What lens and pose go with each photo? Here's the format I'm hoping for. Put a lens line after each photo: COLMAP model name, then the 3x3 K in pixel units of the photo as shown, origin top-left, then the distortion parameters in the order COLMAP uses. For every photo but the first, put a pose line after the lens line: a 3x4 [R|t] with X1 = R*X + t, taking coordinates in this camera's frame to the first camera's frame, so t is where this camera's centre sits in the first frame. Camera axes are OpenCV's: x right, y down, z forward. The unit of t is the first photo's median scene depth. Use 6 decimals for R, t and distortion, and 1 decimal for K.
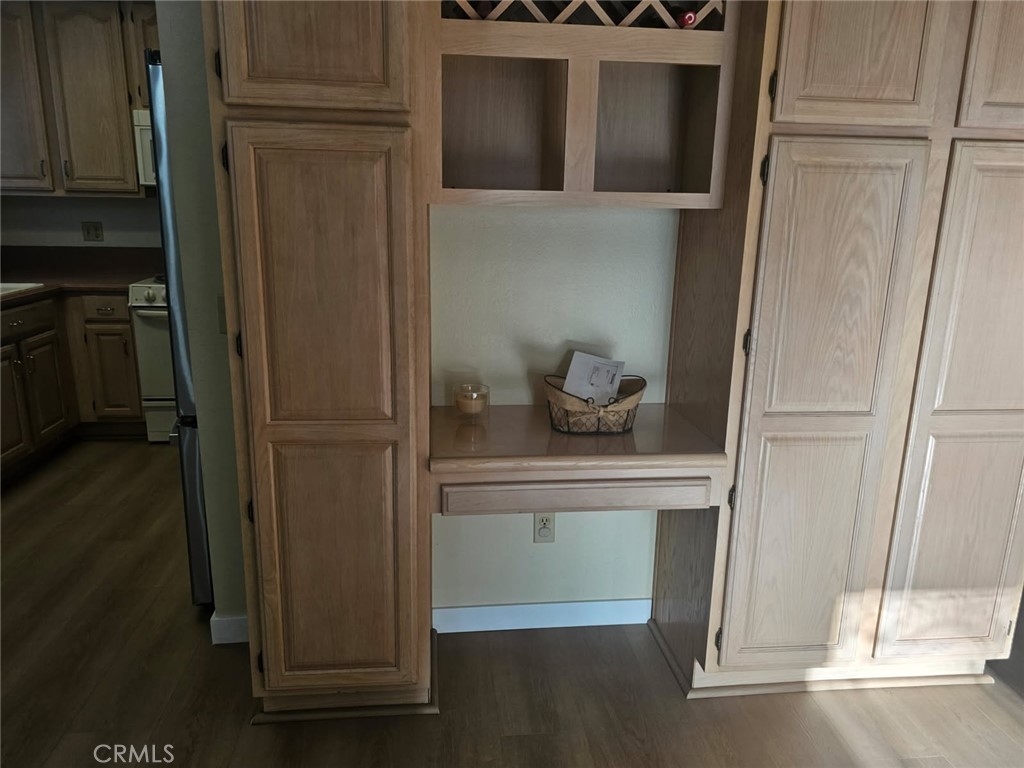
lens RADIAL K [[729.8, 0, 509.0], [0, 729.8, 389.3], [0, 0, 1]] dist [0.048953, -0.045168]
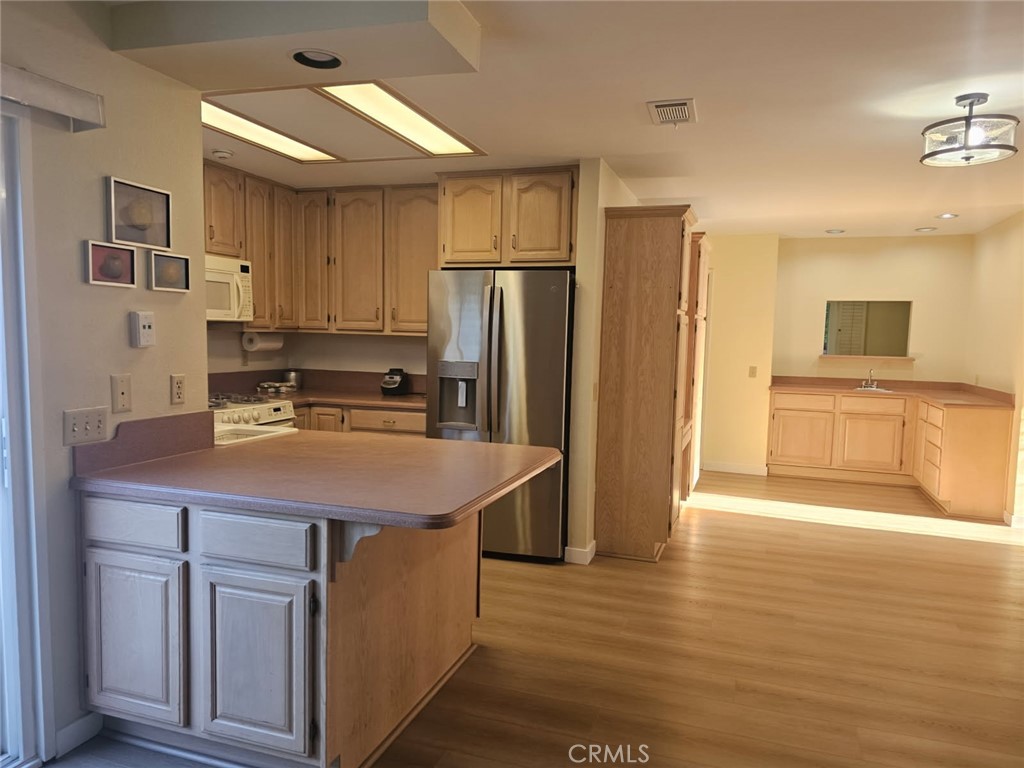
lens RADIAL K [[725.8, 0, 508.9], [0, 725.8, 399.6], [0, 0, 1]] dist [0.063180, -0.063466]
pose [[0.427179, -0.095711, 0.899087, -1.244818], [0.204942, 0.978750, 0.006818, -0.076773], [-0.880634, 0.181348, 0.437717, 0.155474]]
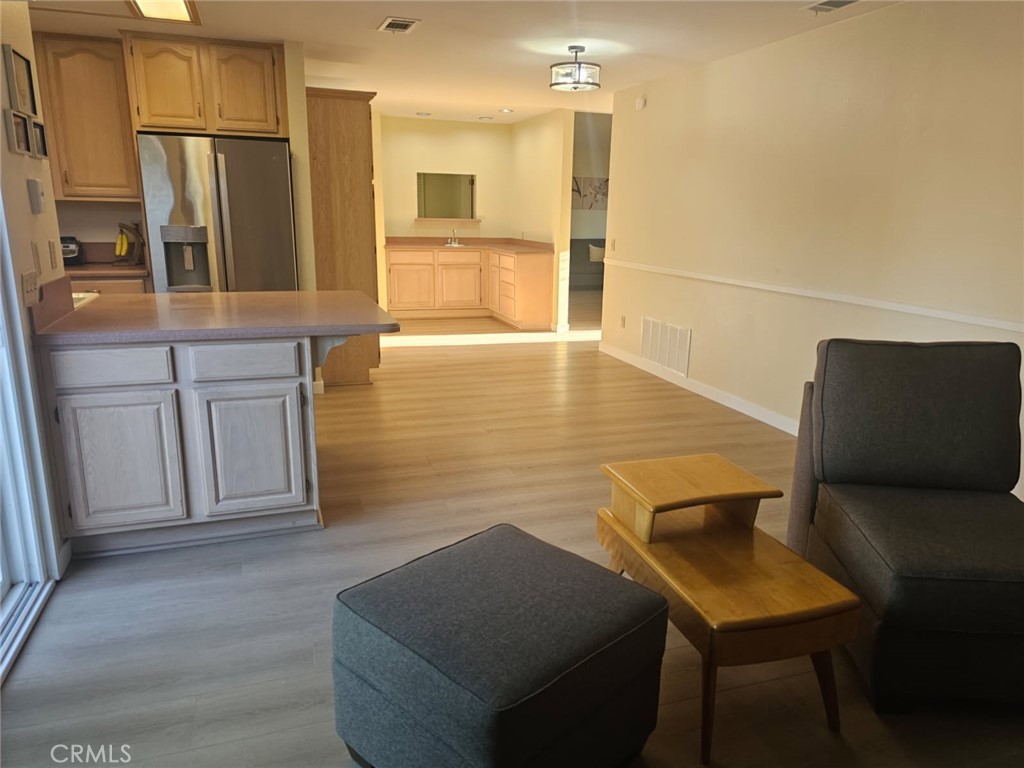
lens RADIAL K [[721.2, 0, 528.6], [0, 721.2, 396.2], [0, 0, 1]] dist [0.062022, -0.058107]
pose [[-0.232404, -0.268310, 0.934879, -1.584444], [0.211681, 0.924203, 0.317869, -0.145607], [-0.949305, 0.271770, -0.157992, 0.430150]]
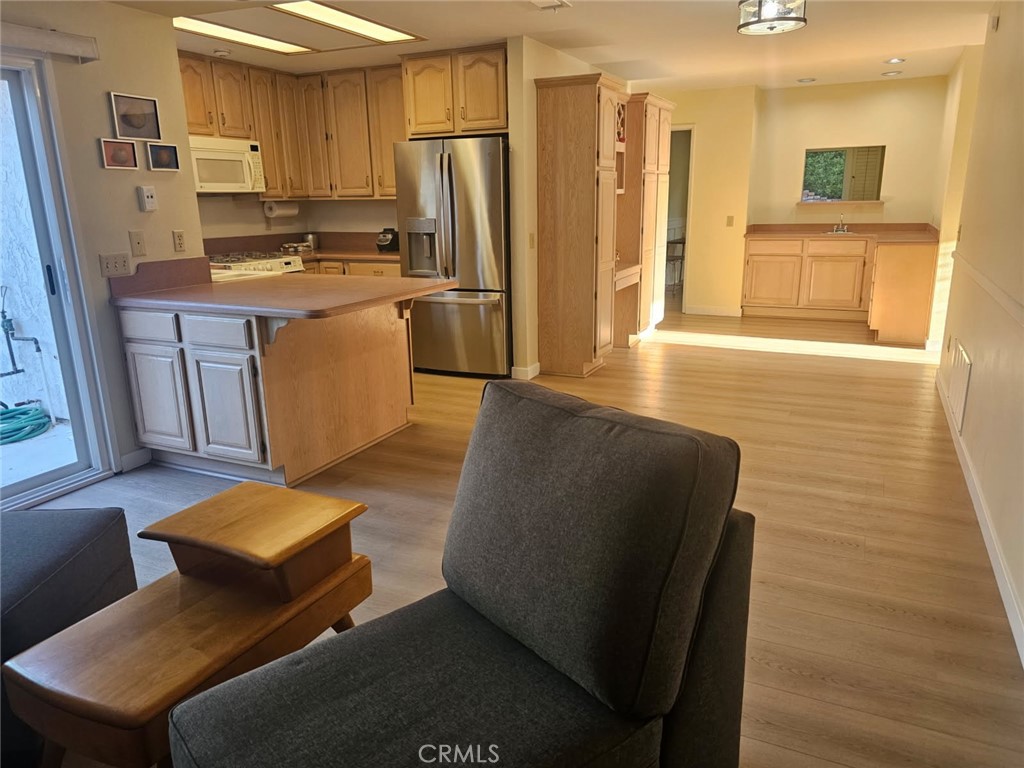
lens RADIAL K [[723.1, 0, 511.6], [0, 723.1, 390.7], [0, 0, 1]] dist [0.056659, -0.058285]
pose [[0.526189, -0.249568, 0.812921, -1.376364], [0.233907, 0.961566, 0.143798, 0.012535], [-0.817565, 0.114483, 0.564341, -0.173921]]
